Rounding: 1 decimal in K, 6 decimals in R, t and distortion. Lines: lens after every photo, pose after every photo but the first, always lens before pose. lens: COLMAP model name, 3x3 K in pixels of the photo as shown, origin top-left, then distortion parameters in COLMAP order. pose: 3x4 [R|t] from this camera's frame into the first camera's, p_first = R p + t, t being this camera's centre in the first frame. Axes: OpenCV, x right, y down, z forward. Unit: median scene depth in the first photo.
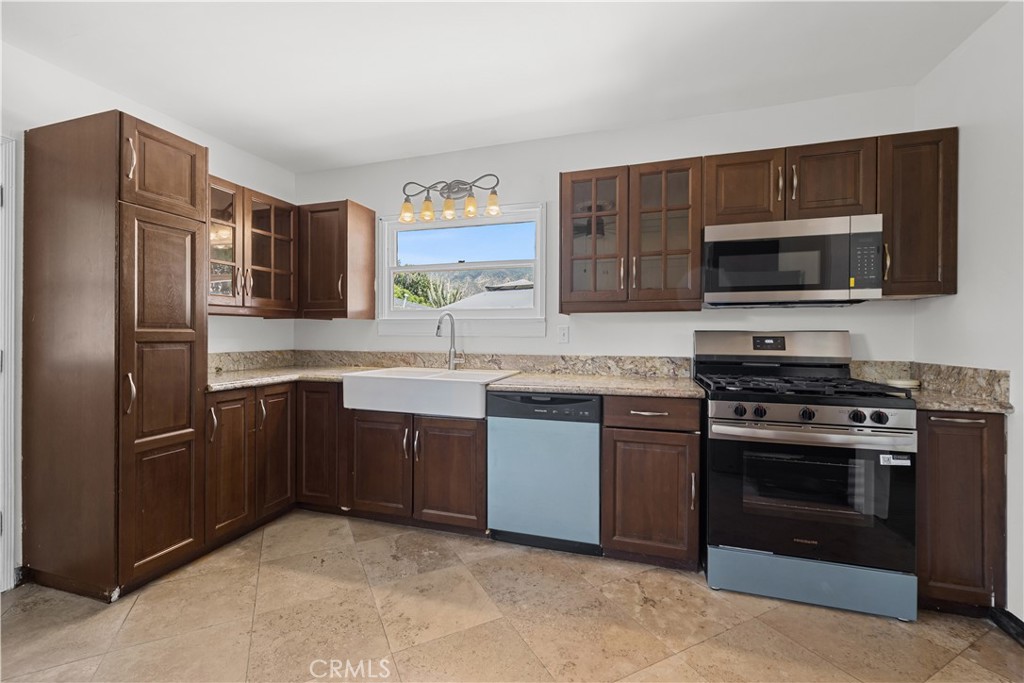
lens RADIAL K [[430.5, 0, 505.9], [0, 430.5, 334.2], [0, 0, 1]] dist [-0.000648, -0.000229]
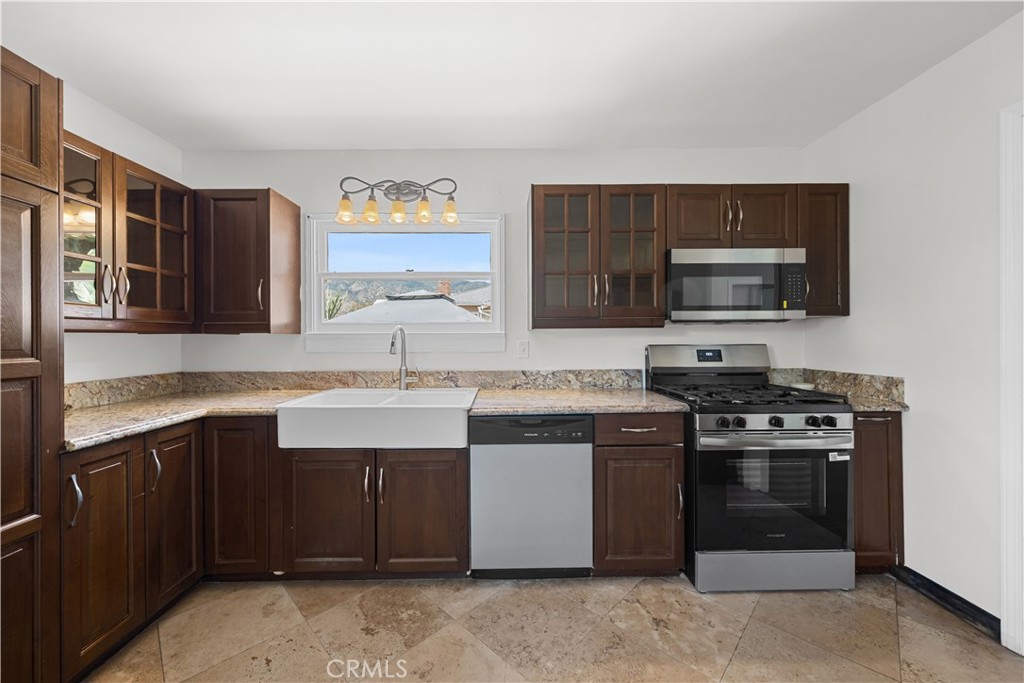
lens RADIAL K [[380.7, 0, 507.3], [0, 380.7, 337.7], [0, 0, 1]] dist [-0.003237, 0.000169]
pose [[0.948411, -0.008235, 0.316936, -0.216472], [0.009042, 0.999959, -0.001076, -0.030656], [-0.316914, 0.003886, 0.948446, 0.219154]]
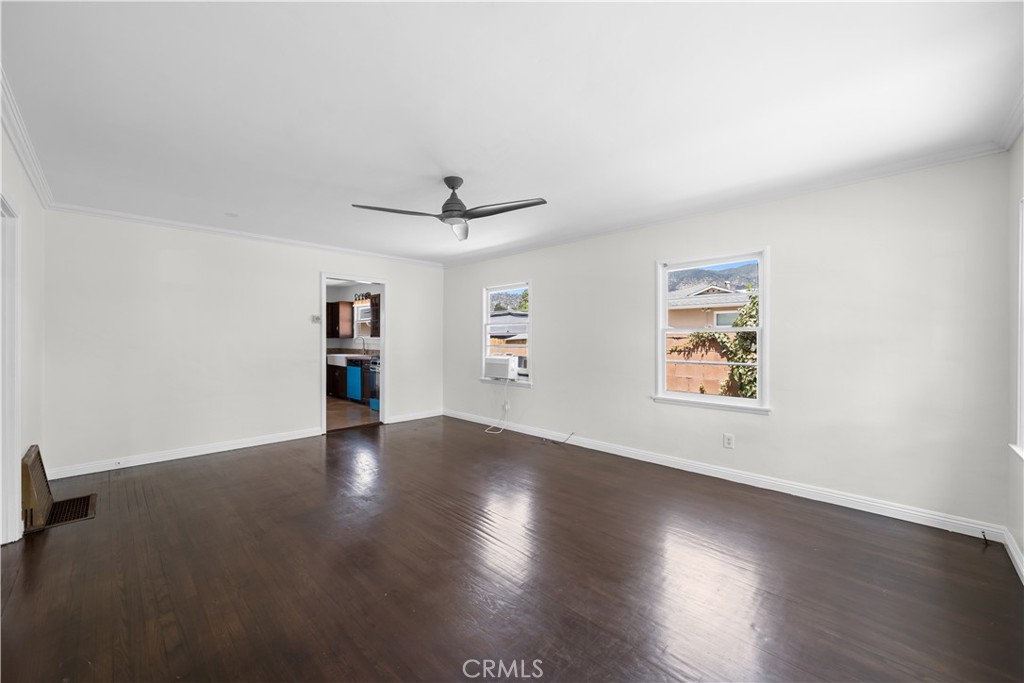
lens RADIAL K [[398.6, 0, 506.6], [0, 398.6, 340.6], [0, 0, 1]] dist [0.001084, 0.000118]
pose [[0.889640, -0.000604, -0.456661, 2.636887], [-0.001253, 0.999992, -0.003764, -0.010098], [0.456660, 0.003921, 0.889633, -1.342503]]
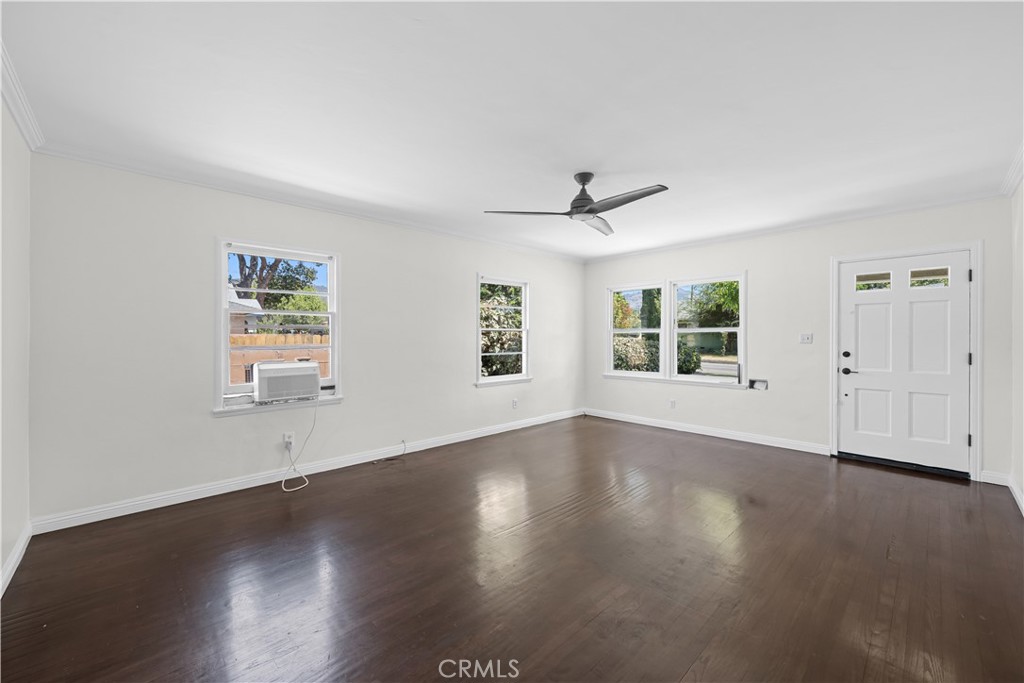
lens RADIAL K [[402.9, 0, 506.8], [0, 402.9, 338.3], [0, 0, 1]] dist [0.002055, 0.000248]
pose [[0.483833, -0.006558, 0.875136, 0.649970], [0.007447, 0.999967, 0.003376, -0.018627], [-0.875129, 0.004884, 0.483866, -0.689905]]
